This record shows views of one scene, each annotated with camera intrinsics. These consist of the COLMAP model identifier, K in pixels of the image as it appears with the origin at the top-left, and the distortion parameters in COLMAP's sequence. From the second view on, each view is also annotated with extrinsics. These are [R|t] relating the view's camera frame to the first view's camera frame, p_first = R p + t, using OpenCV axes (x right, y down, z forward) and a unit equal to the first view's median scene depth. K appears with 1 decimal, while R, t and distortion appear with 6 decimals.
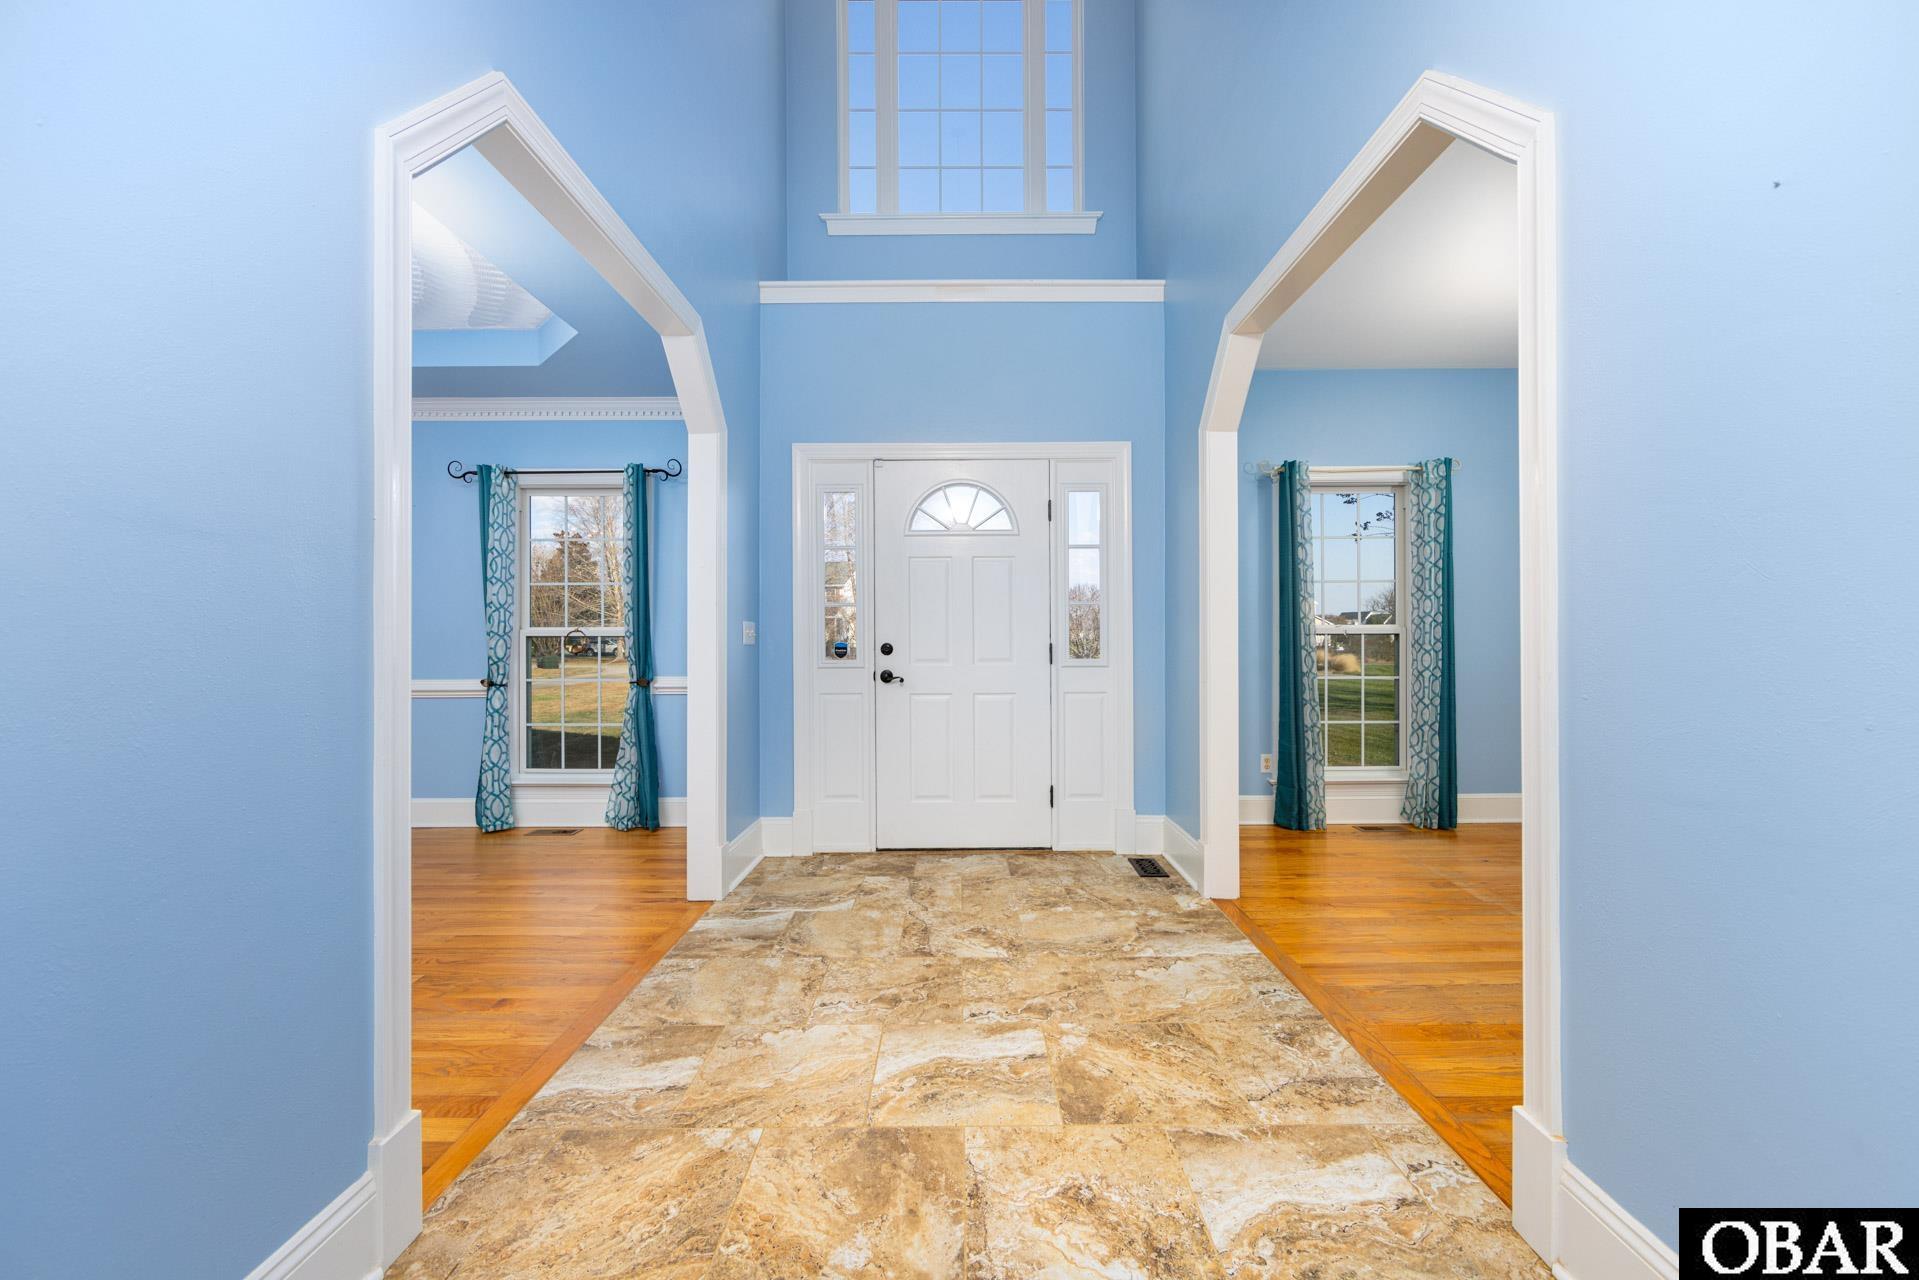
lens RADIAL K [[751.0, 0, 961.0], [0, 751.0, 637.0], [0, 0, 1]] dist [-0.002775, -0.001027]
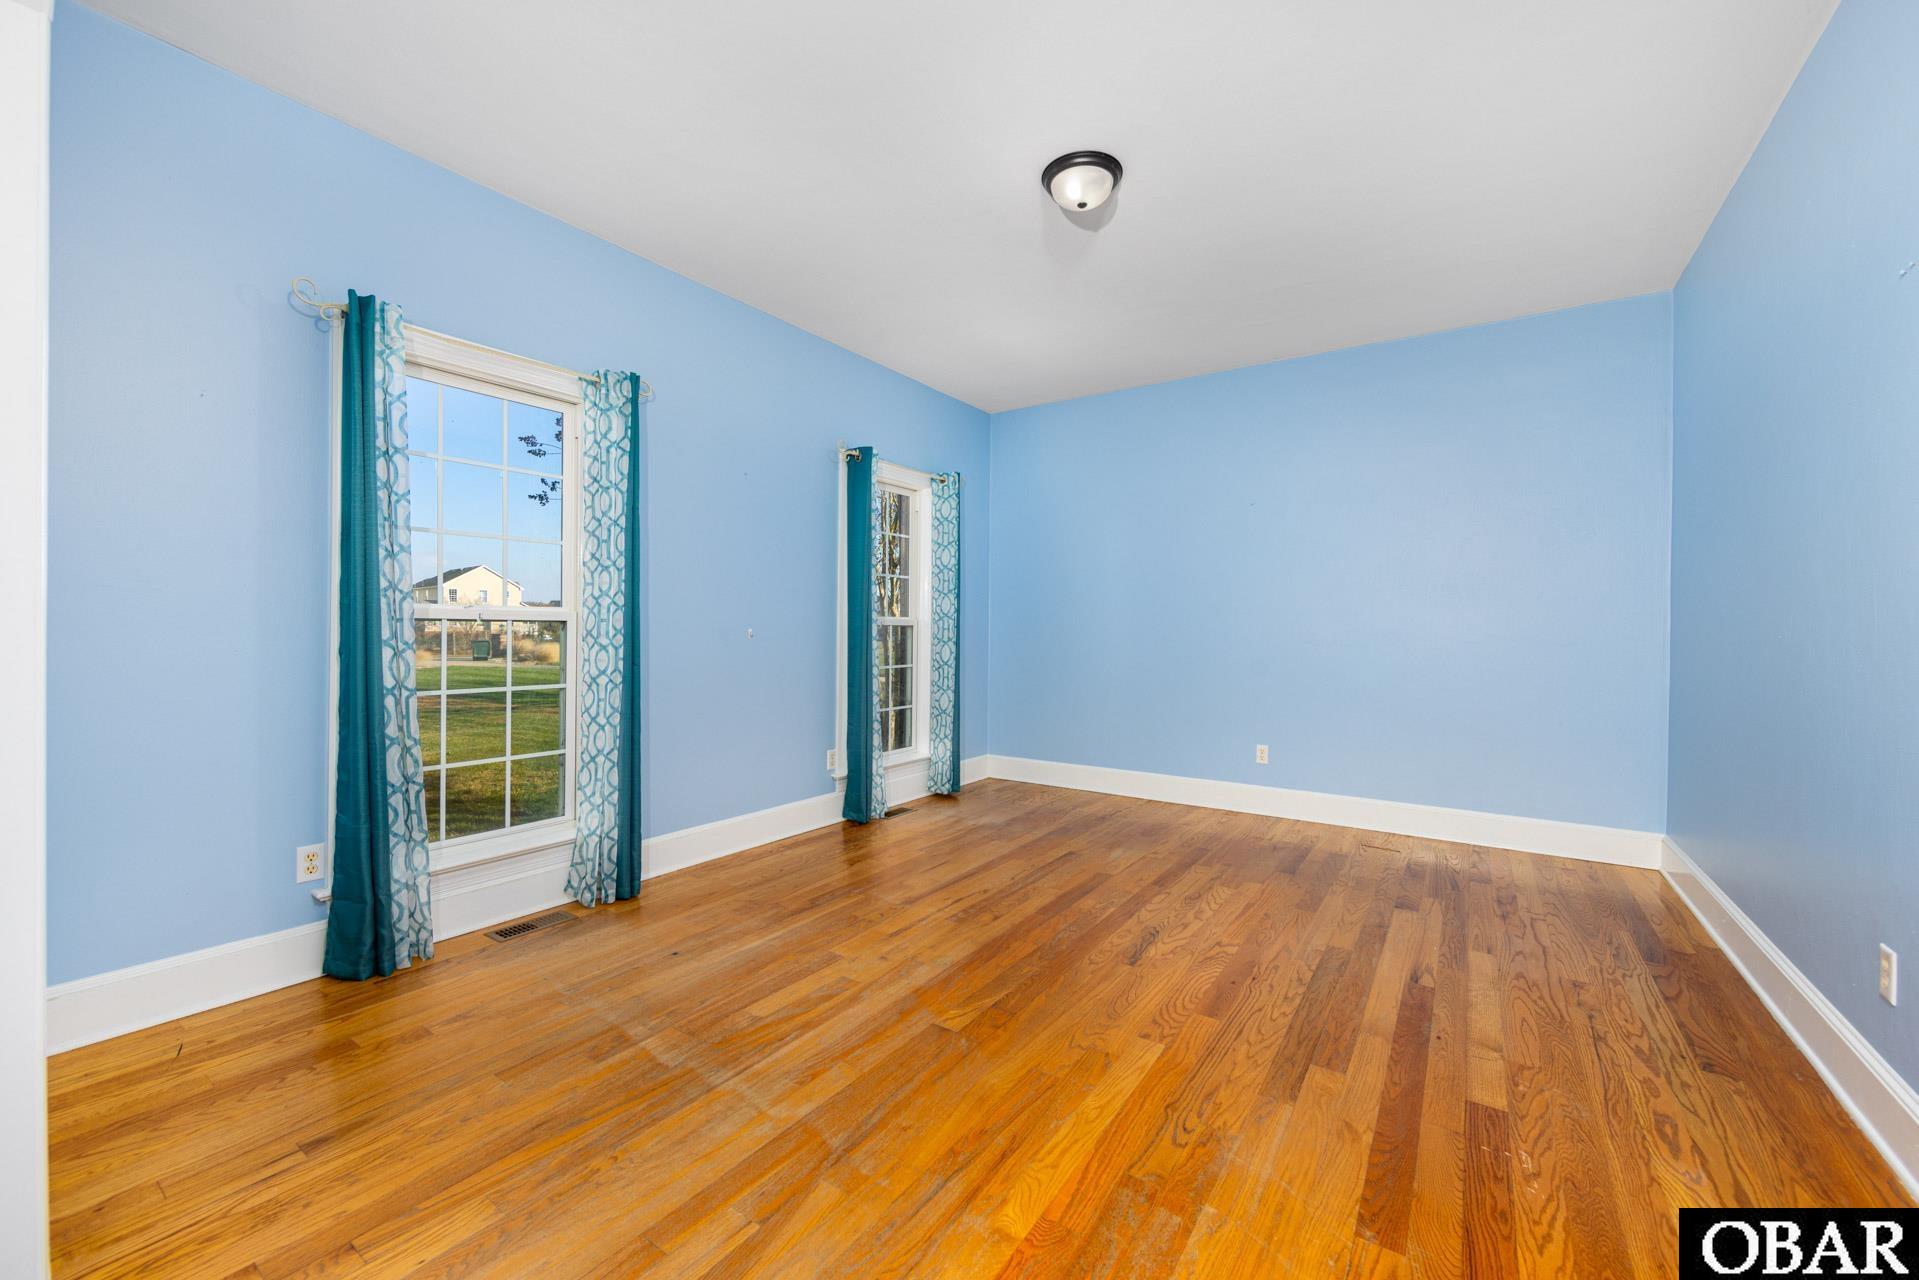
lens RADIAL K [[751.0, 0, 966.6], [0, 751.0, 628.8], [0, 0, 1]] dist [-0.002775, -0.001027]
pose [[0.561326, 0.009849, 0.827536, 0.239218], [-0.009975, 0.999937, -0.005134, 0.002345], [-0.827535, -0.005373, 0.561389, 0.339041]]
